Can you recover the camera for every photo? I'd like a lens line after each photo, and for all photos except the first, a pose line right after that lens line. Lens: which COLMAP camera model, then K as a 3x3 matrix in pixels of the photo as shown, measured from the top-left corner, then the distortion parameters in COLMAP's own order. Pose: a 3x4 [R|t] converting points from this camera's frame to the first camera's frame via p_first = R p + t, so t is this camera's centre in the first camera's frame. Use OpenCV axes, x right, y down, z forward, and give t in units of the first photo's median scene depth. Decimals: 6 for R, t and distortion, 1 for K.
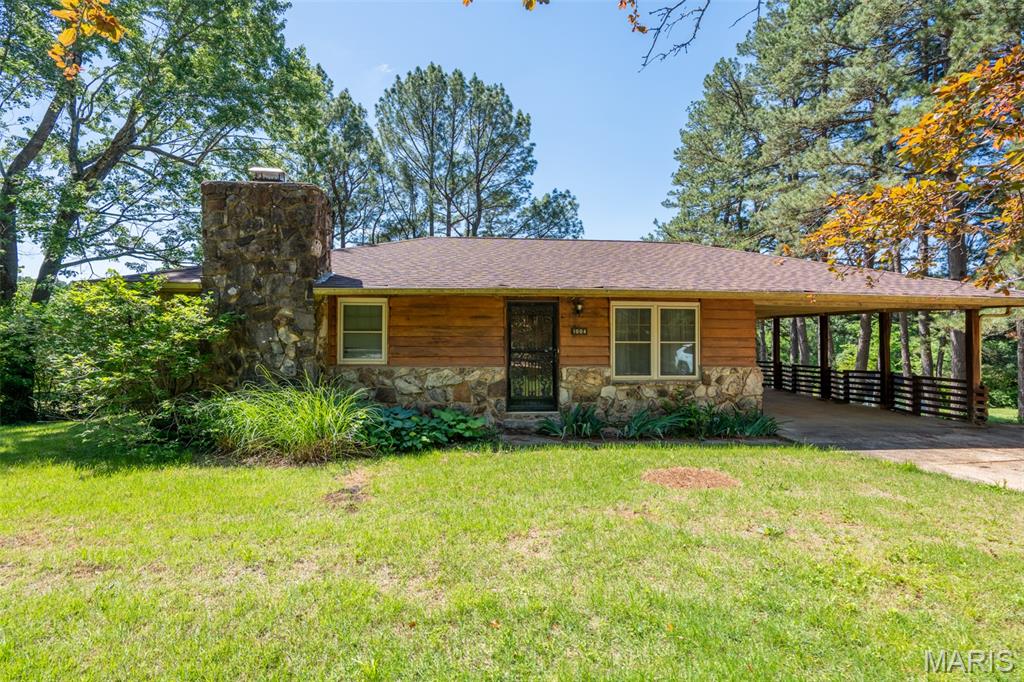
lens RADIAL K [[469.3, 0, 513.8], [0, 469.3, 331.6], [0, 0, 1]] dist [-0.005332, -0.000304]
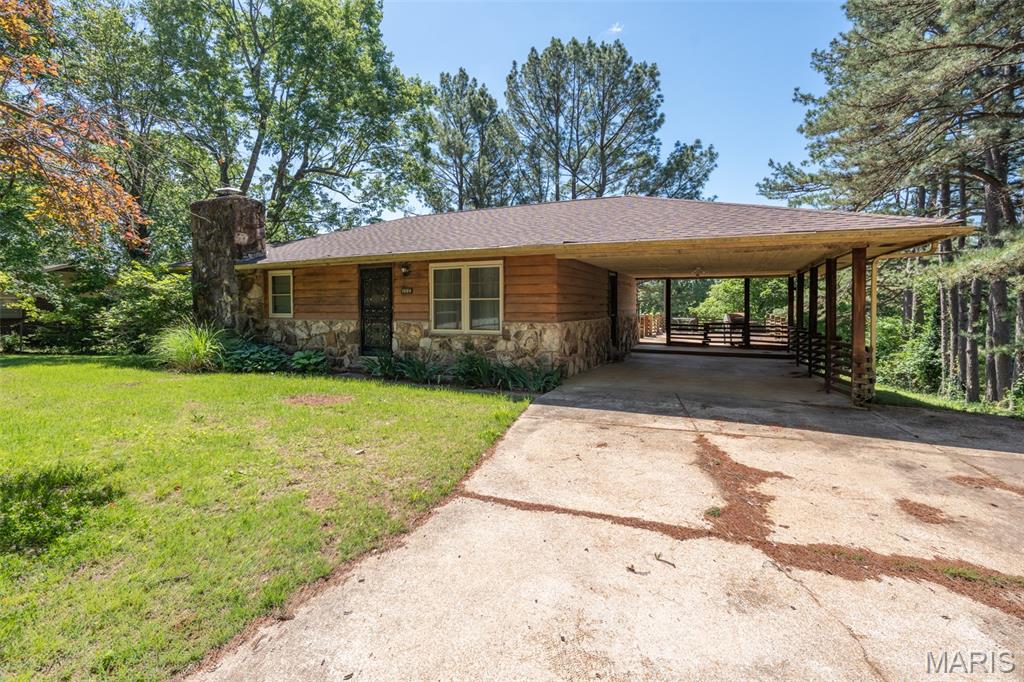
lens RADIAL K [[469.3, 0, 511.0], [0, 469.3, 337.7], [0, 0, 1]] dist [-0.005332, -0.000304]
pose [[0.868985, 0.025197, -0.494197, 0.948217], [0.009123, 0.997717, 0.066911, 0.040425], [0.494754, -0.062653, 0.866771, 0.103654]]
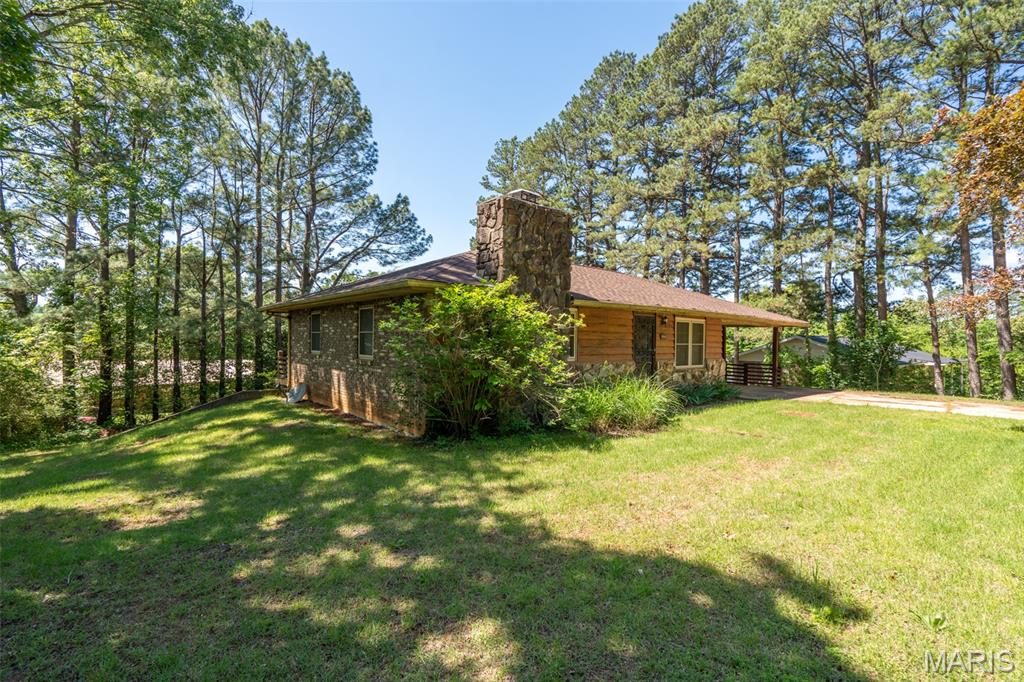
lens RADIAL K [[469.3, 0, 513.5], [0, 469.3, 347.9], [0, 0, 1]] dist [-0.005332, -0.000304]
pose [[0.810968, -0.003281, 0.585081, -1.104244], [-0.013430, 0.999616, 0.024222, 0.005744], [-0.584936, -0.027501, 0.810613, 0.078599]]
